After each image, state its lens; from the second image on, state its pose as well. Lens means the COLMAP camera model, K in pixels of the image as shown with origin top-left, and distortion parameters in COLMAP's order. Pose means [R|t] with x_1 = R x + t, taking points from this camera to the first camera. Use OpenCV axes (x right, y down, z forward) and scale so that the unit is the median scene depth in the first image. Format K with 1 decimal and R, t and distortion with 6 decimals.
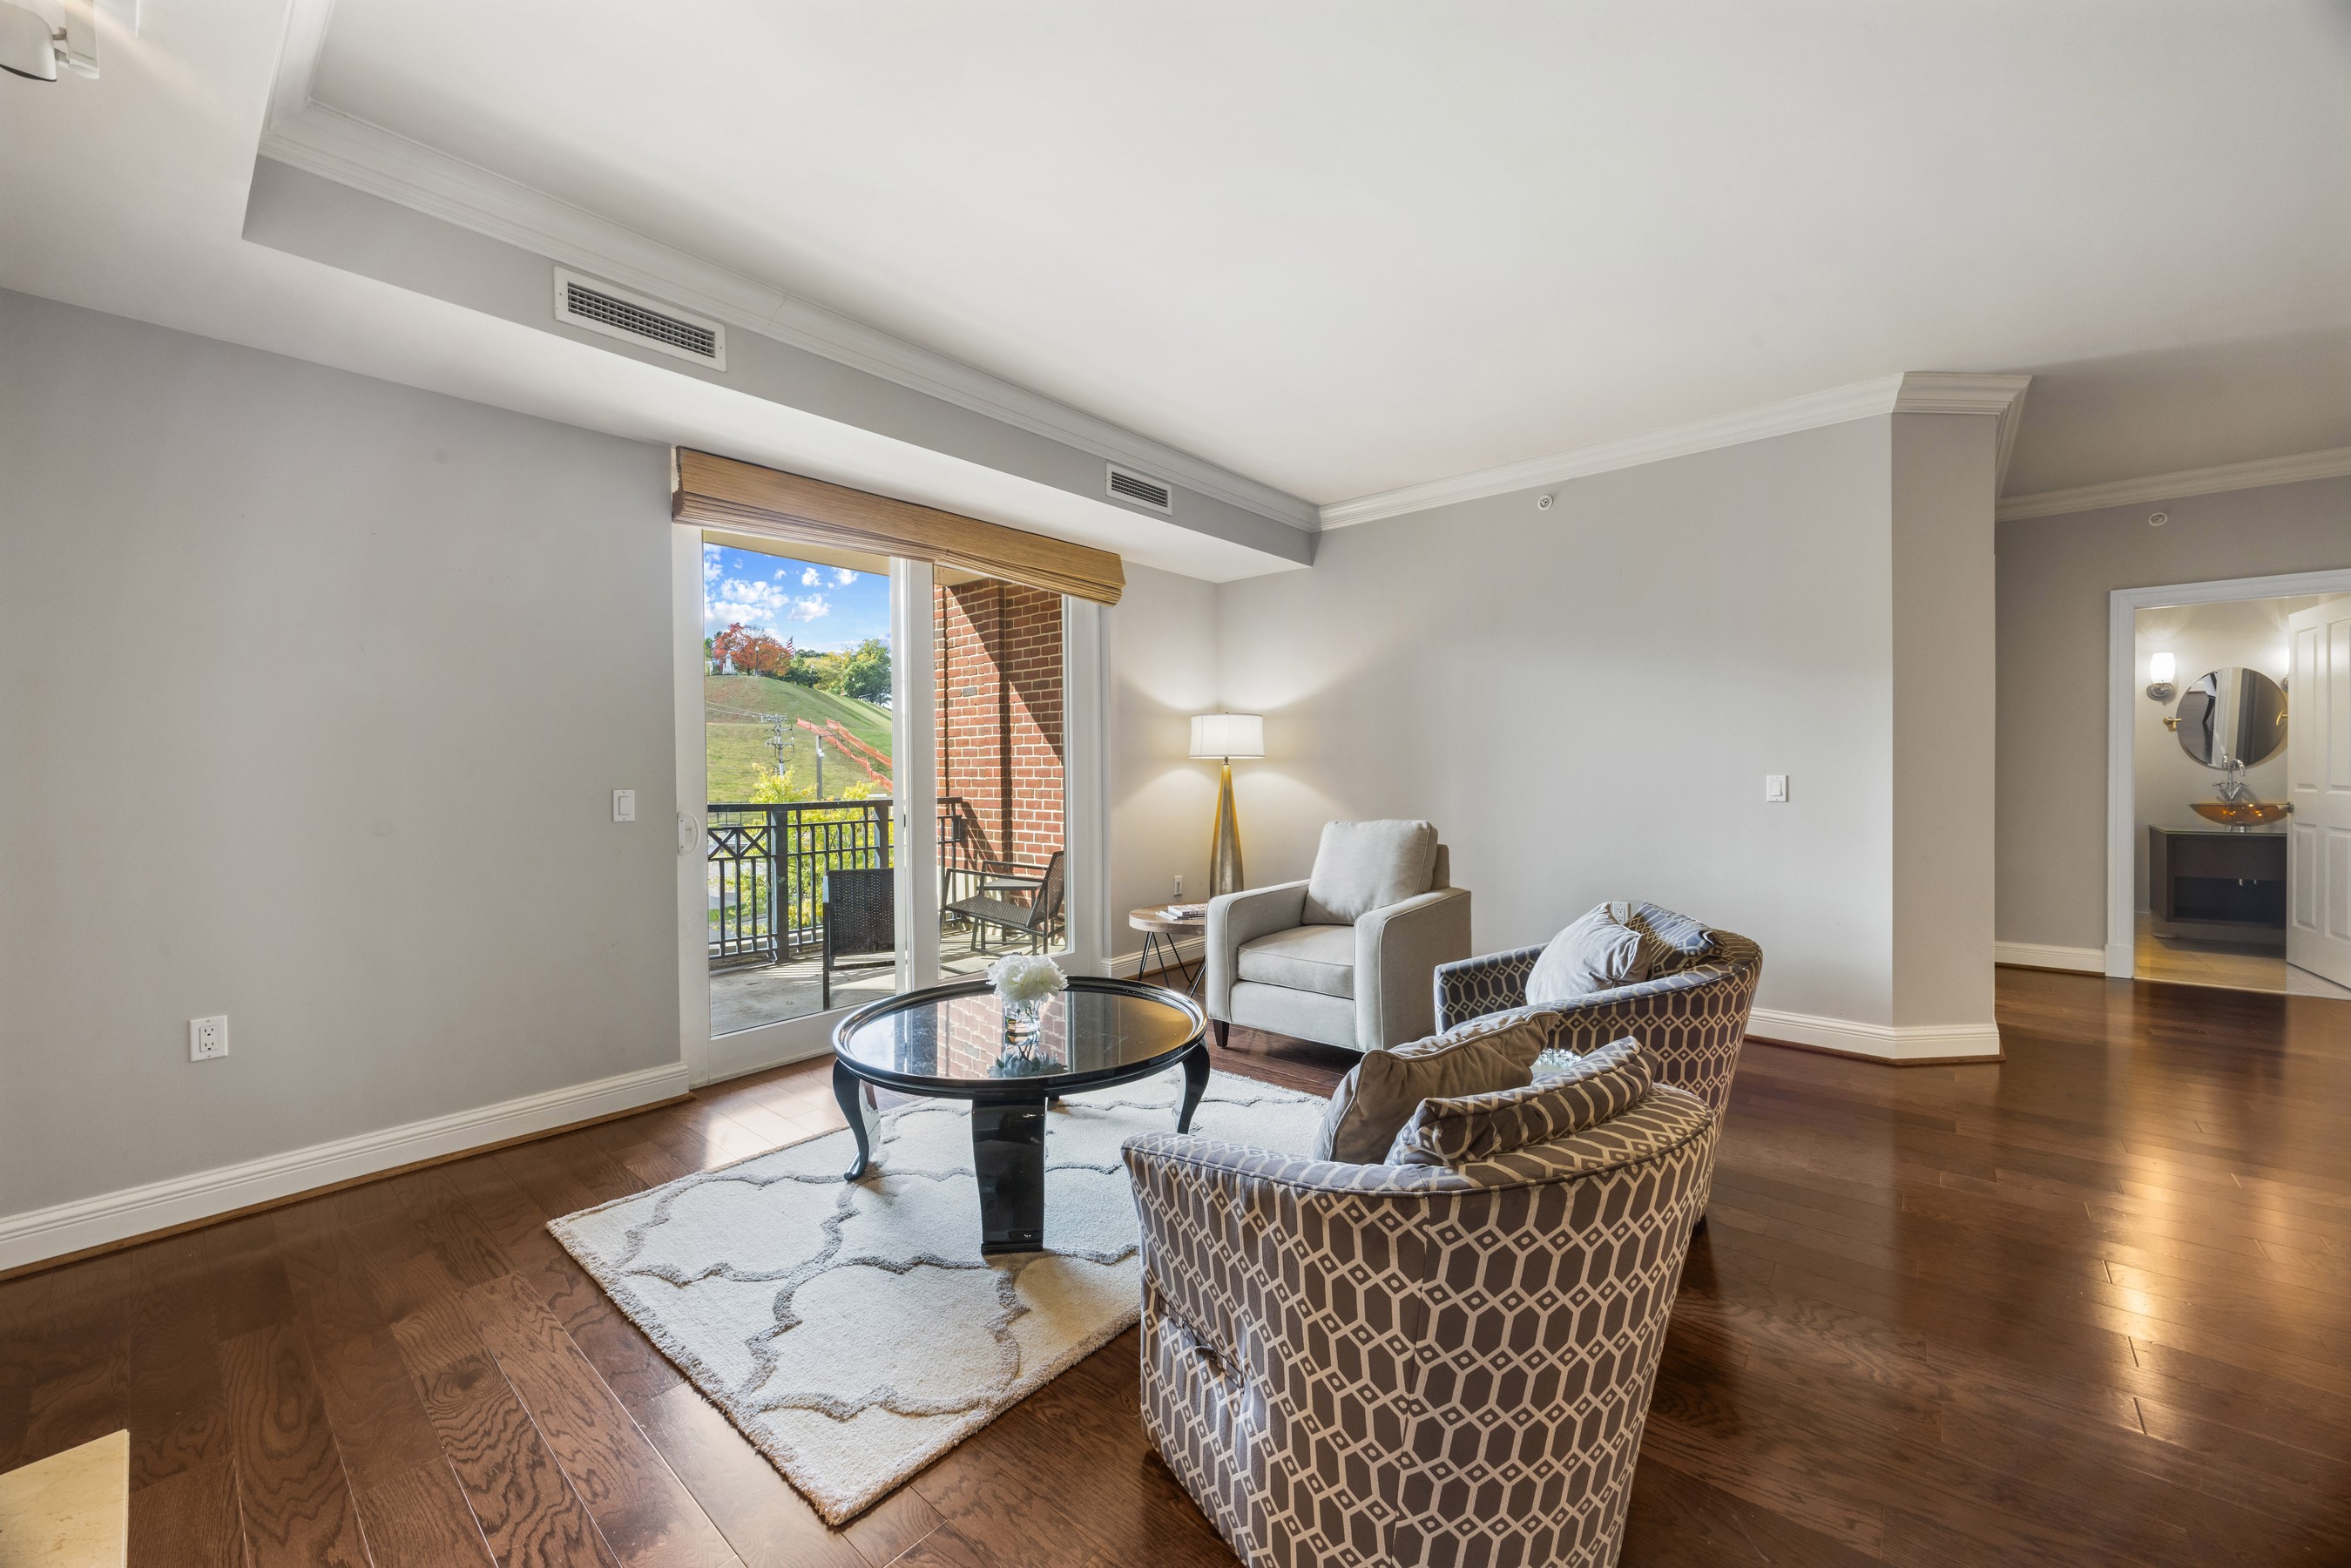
lens RADIAL K [[908.8, 0, 1189.9], [0, 908.8, 776.4], [0, 0, 1]] dist [0.000633, -0.000198]
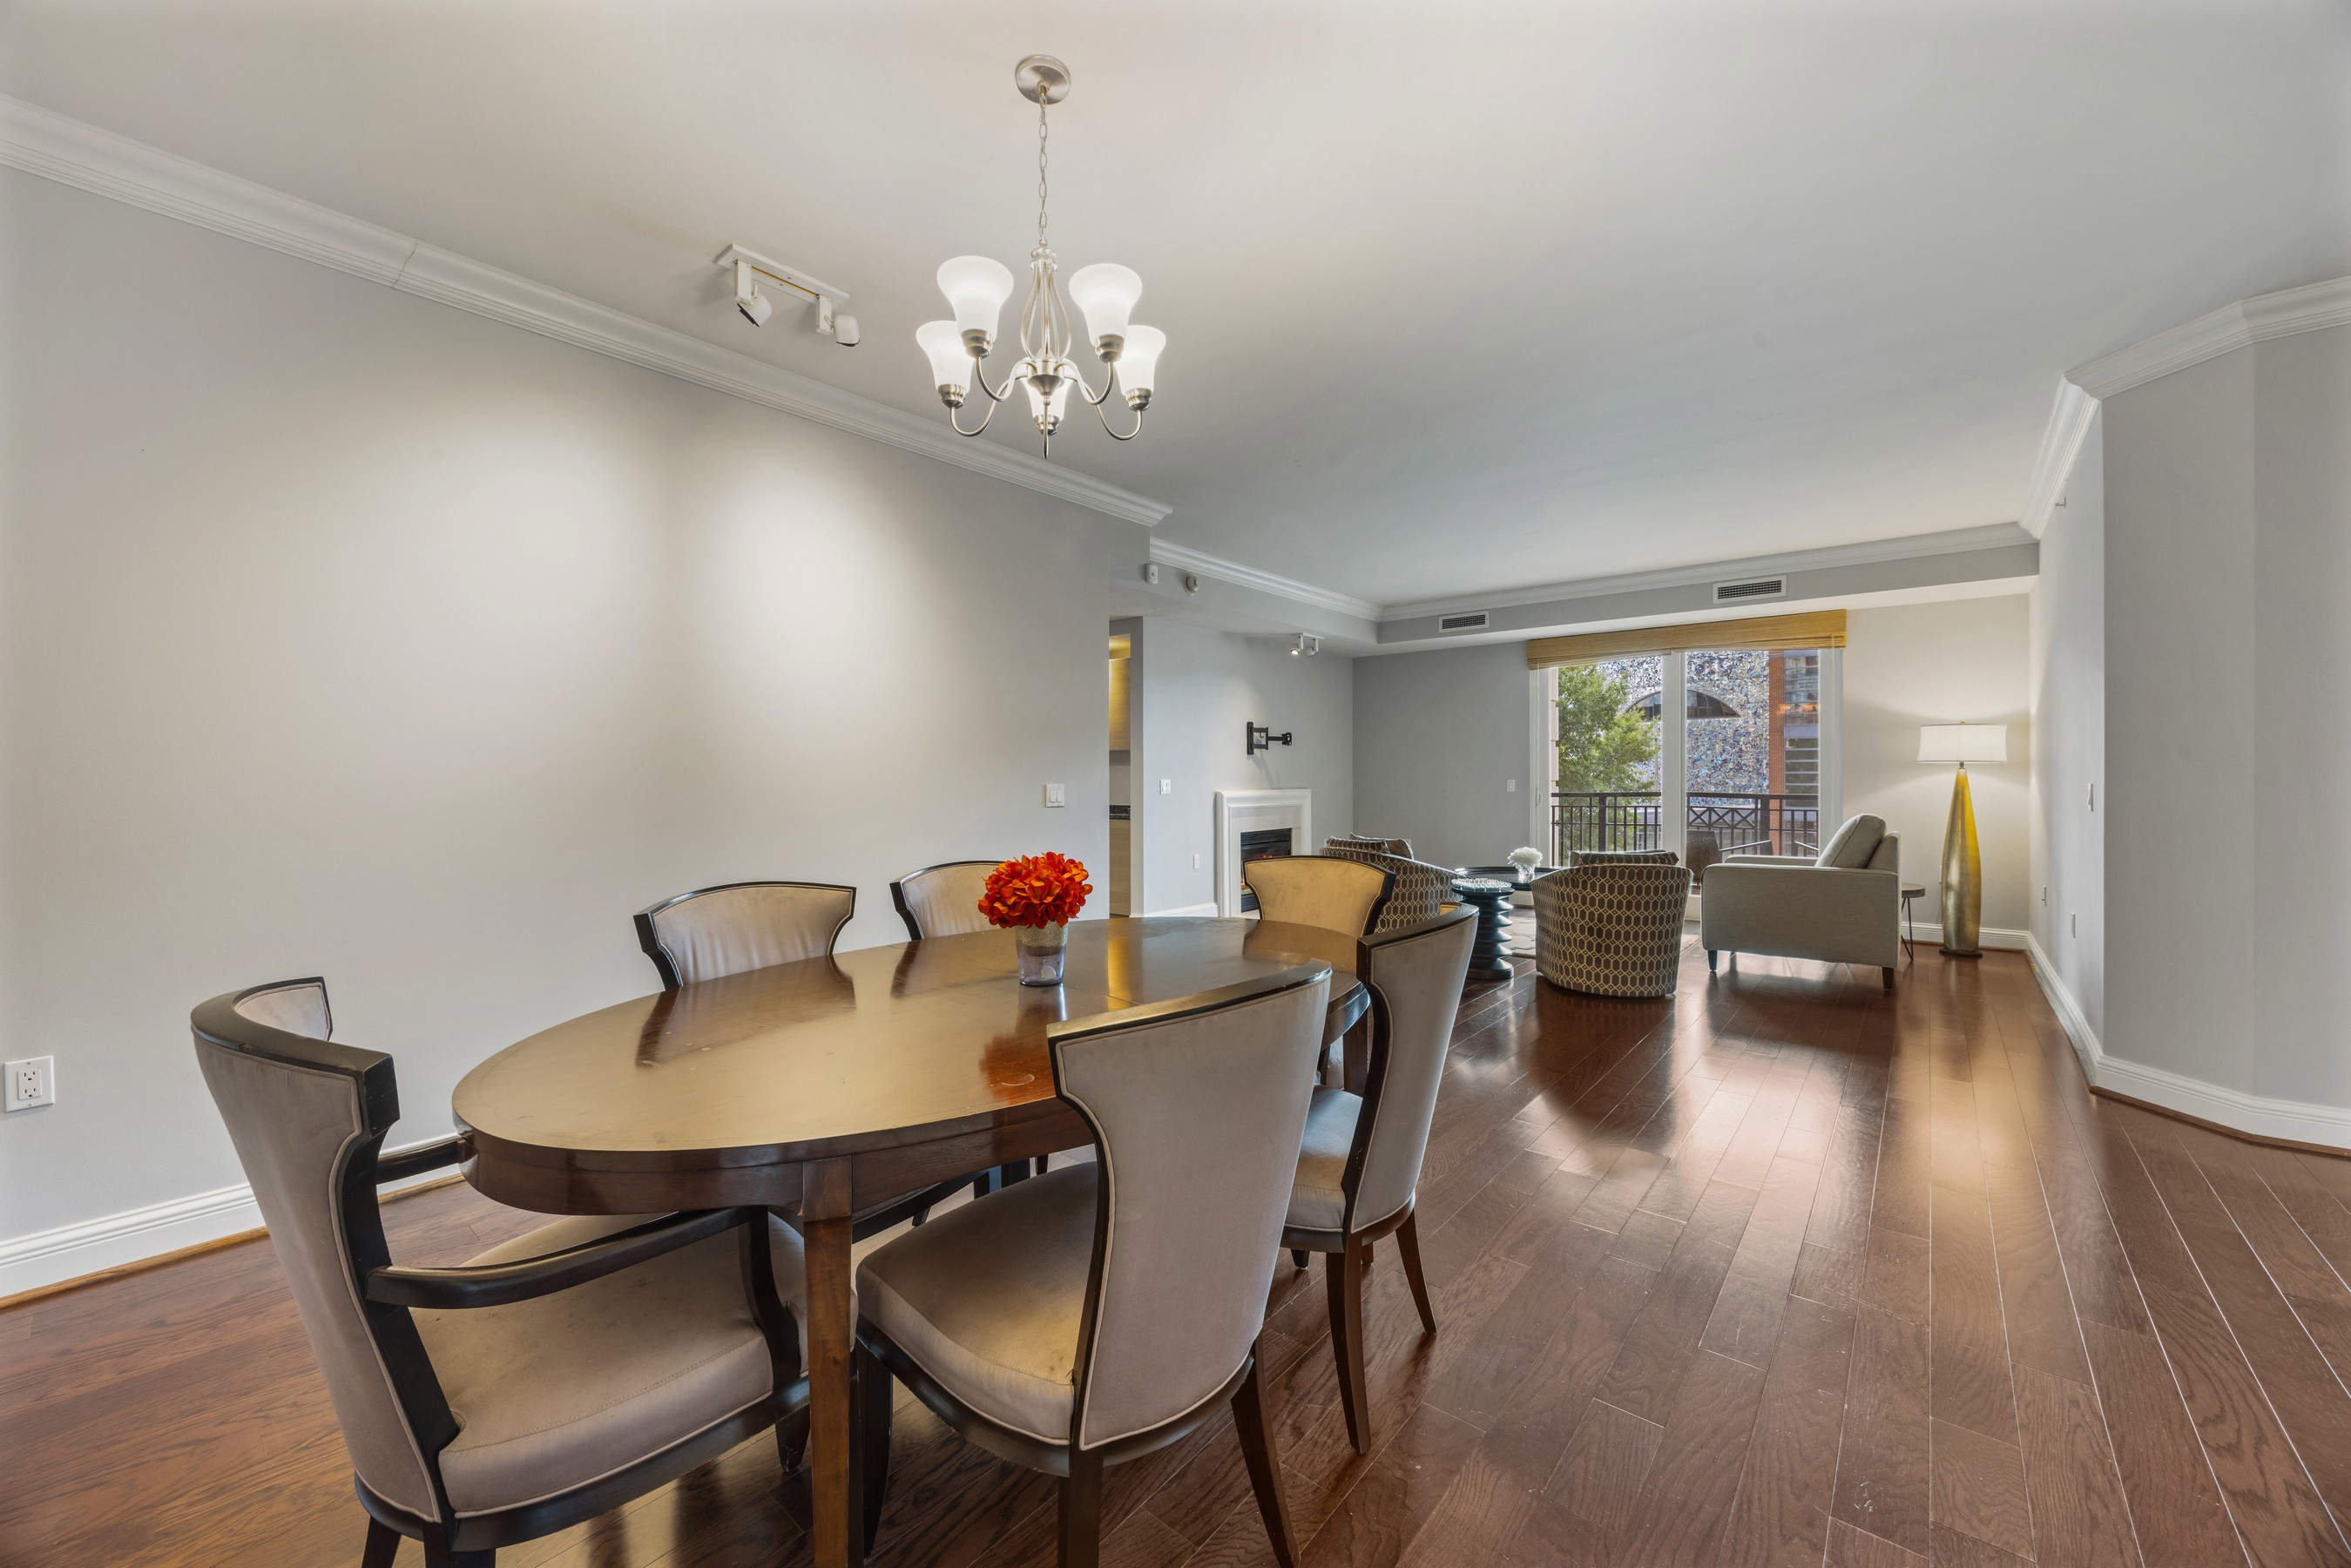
lens RADIAL K [[908.8, 0, 1182.2], [0, 908.8, 781.7], [0, 0, 1]] dist [0.000633, -0.000198]
pose [[0.045208, 0.011202, -0.998915, 1.521396], [0.019638, 0.999734, 0.012100, -0.041154], [0.998785, -0.020163, 0.044976, -0.006314]]
